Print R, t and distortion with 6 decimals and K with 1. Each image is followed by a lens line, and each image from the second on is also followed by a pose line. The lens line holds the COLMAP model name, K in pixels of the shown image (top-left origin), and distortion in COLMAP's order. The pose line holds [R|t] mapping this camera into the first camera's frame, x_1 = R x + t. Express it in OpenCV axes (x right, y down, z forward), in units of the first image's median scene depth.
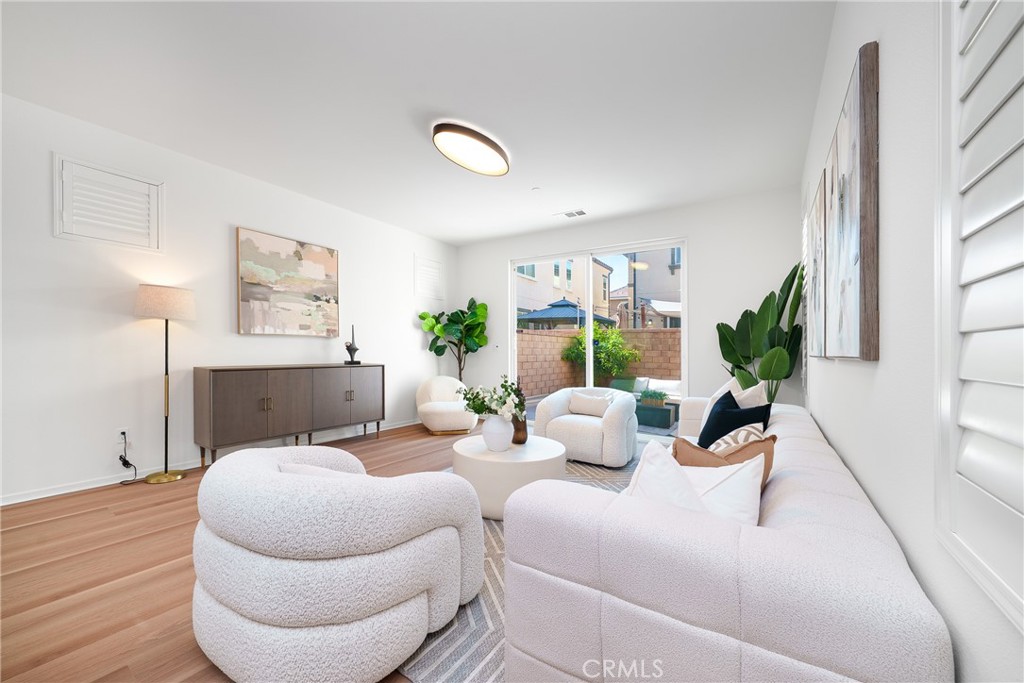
lens RADIAL K [[390.7, 0, 506.1], [0, 390.7, 343.1], [0, 0, 1]] dist [0.000519, -0.000387]
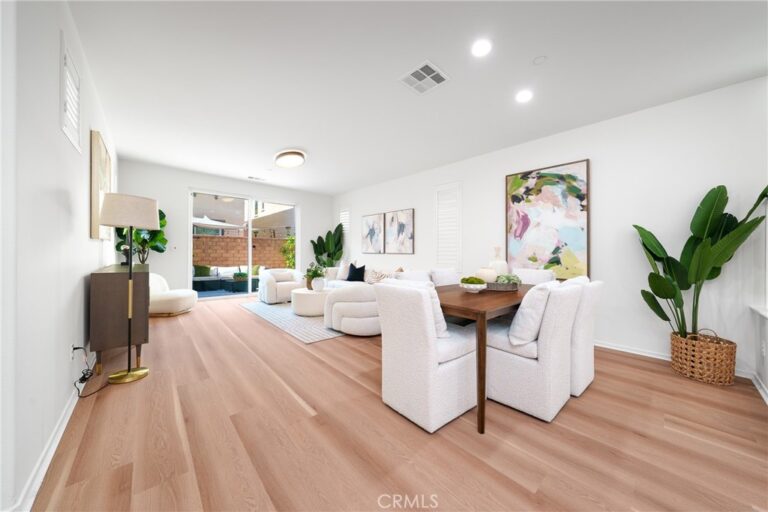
lens RADIAL K [[261.6, 0, 385.0], [0, 261.6, 256.8], [0, 0, 1]] dist [-0.002459, 0.000328]
pose [[0.231555, -0.029281, 0.972381, -1.067901], [-0.025792, 0.999011, 0.036224, -0.017542], [-0.972480, -0.033468, 0.230571, 0.123158]]
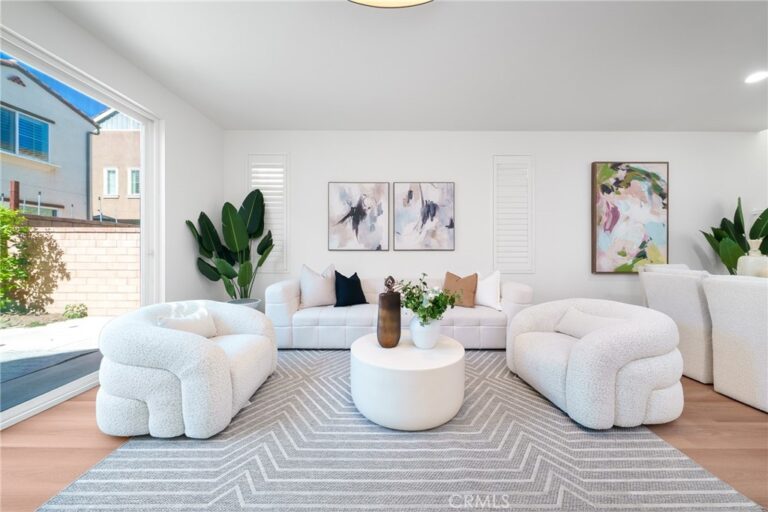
lens RADIAL K [[275.1, 0, 385.7], [0, 275.1, 252.3], [0, 0, 1]] dist [-0.000406, -0.000212]
pose [[-0.565936, -0.028032, 0.823972, -0.377862], [-0.024046, 0.999558, 0.017491, 0.008218], [-0.824098, -0.009914, -0.566360, 1.015730]]
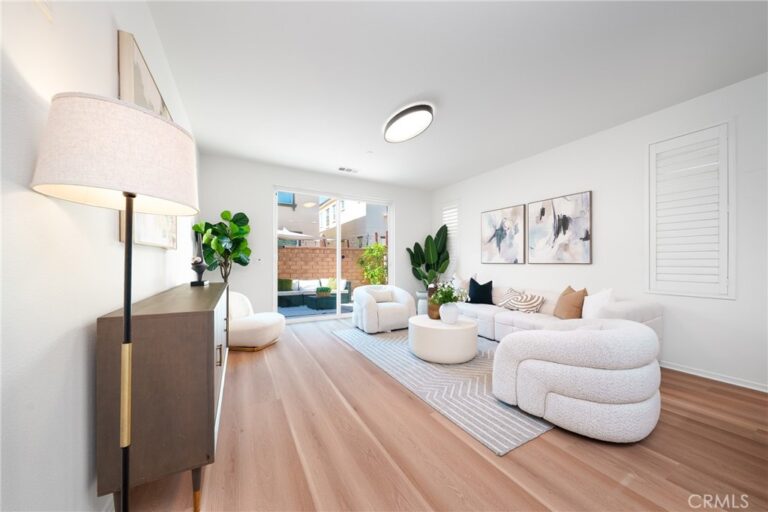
lens RADIAL K [[261.6, 0, 382.4], [0, 261.6, 265.1], [0, 0, 1]] dist [-0.002459, 0.000328]
pose [[0.450320, -0.026344, 0.892478, -0.772099], [-0.008655, 0.999389, 0.033866, -0.006327], [-0.892825, -0.022975, 0.449817, 0.510262]]
